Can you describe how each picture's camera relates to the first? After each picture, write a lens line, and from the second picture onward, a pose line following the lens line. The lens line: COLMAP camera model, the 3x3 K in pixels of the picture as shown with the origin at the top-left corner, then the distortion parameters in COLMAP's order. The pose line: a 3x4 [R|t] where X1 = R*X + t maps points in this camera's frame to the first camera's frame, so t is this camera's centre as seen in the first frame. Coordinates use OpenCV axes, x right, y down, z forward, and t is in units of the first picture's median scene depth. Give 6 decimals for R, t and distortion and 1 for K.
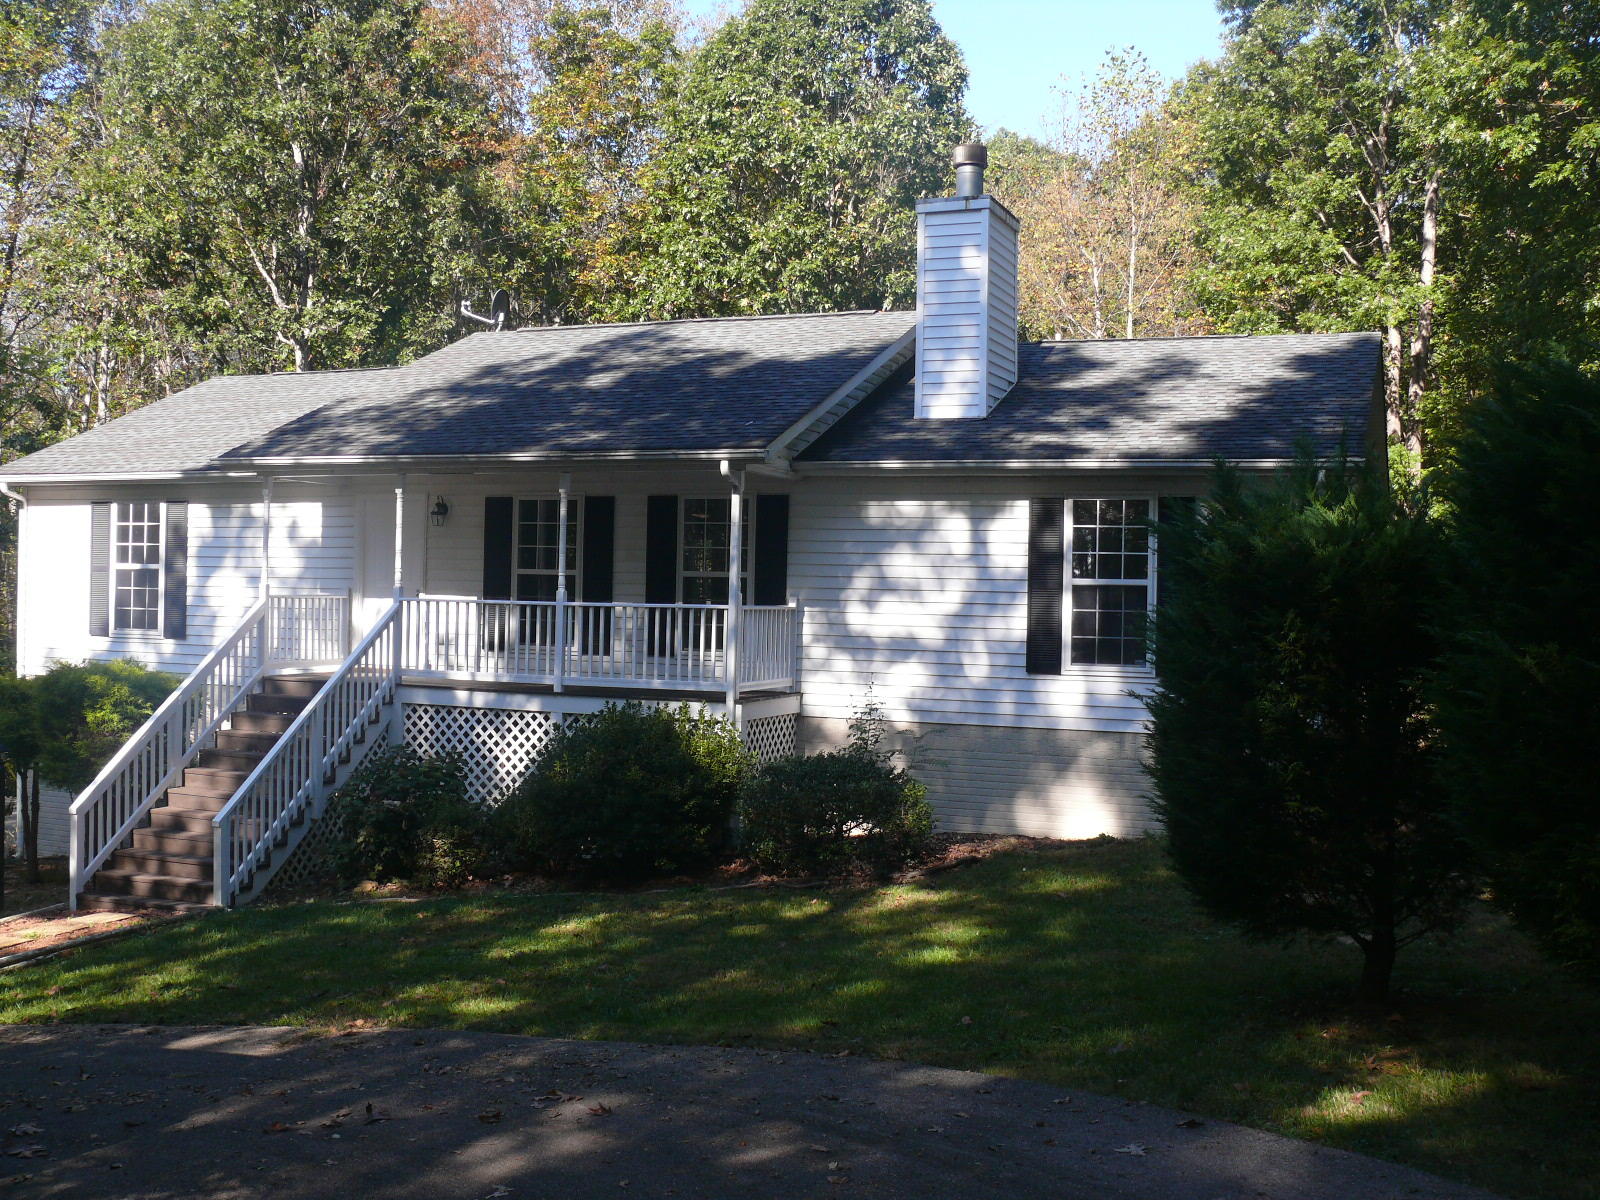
lens RADIAL K [[1618.0, 0, 800.0], [0, 1618.0, 600.0], [0, 0, 1]] dist [-0.129496, 0.011913]
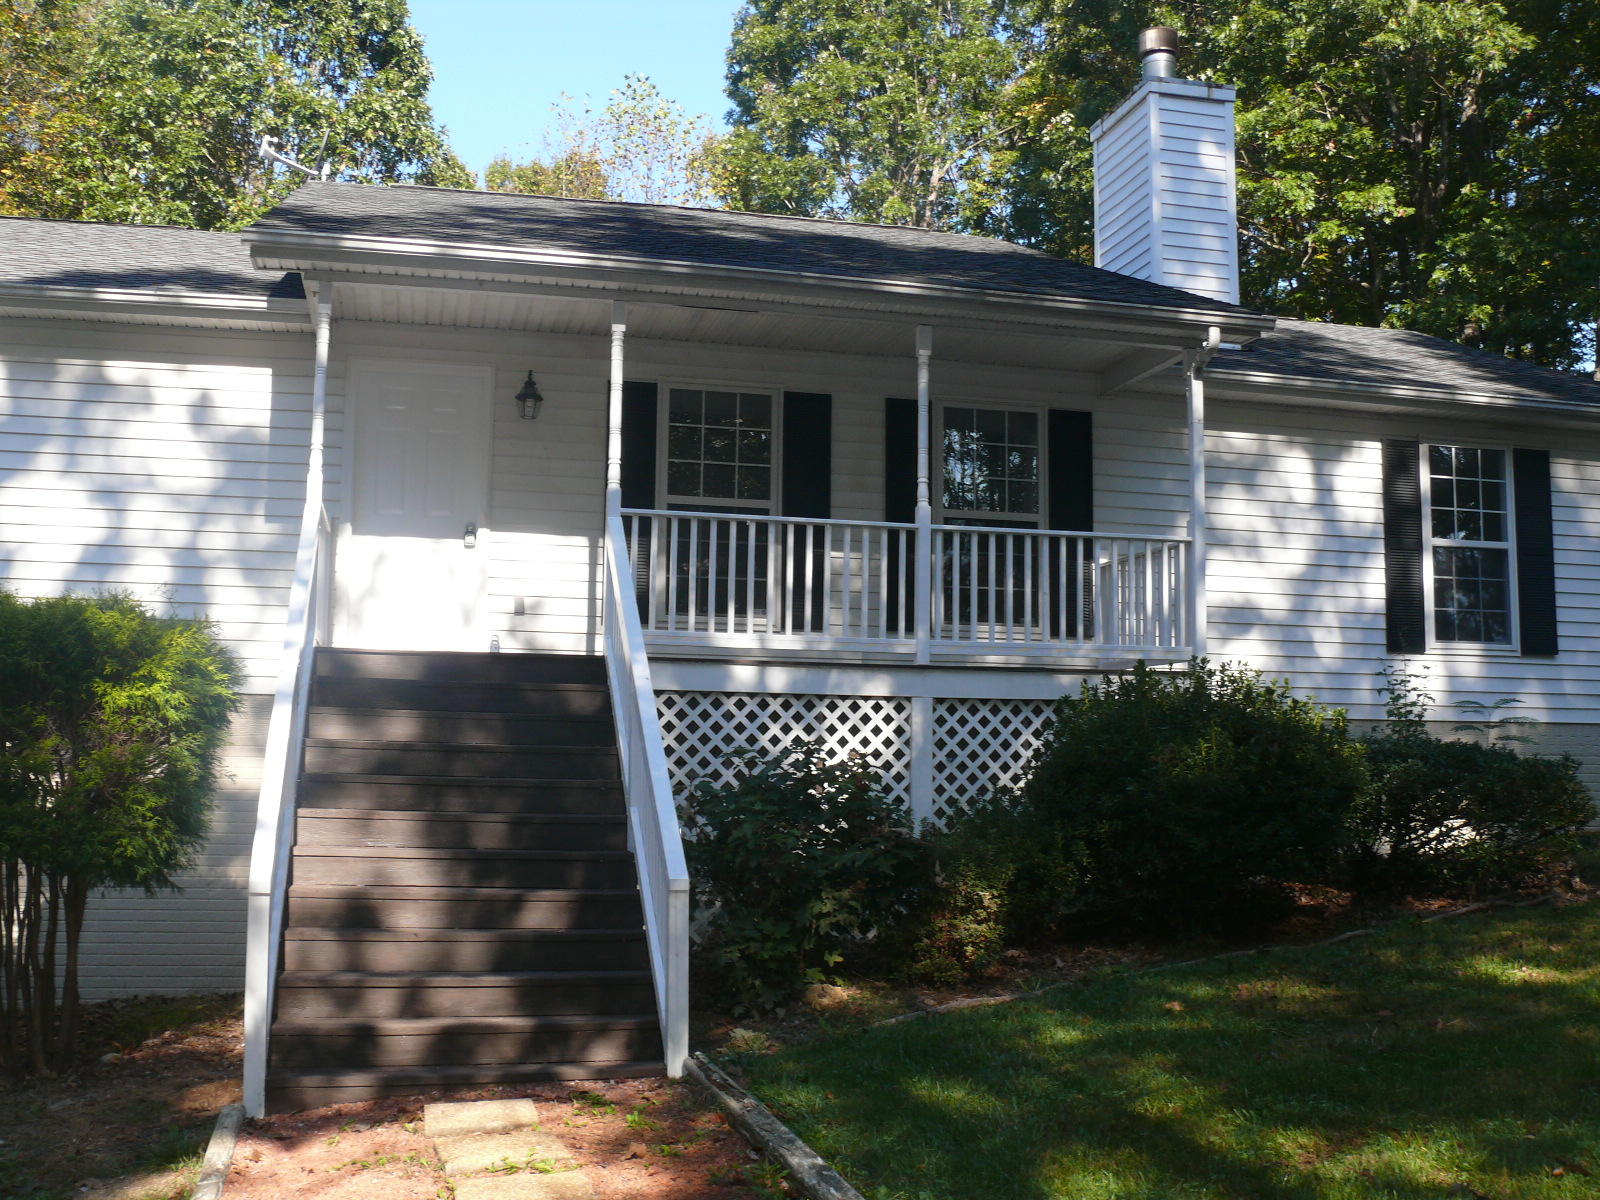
lens RADIAL K [[1618.0, 0, 800.0], [0, 1618.0, 600.0], [0, 0, 1]] dist [-0.129496, 0.011913]
pose [[0.818029, 0.046816, 0.573269, -0.543523], [0.006499, 0.995866, -0.090601, 0.087415], [-0.575141, 0.077840, 0.814343, 0.505234]]
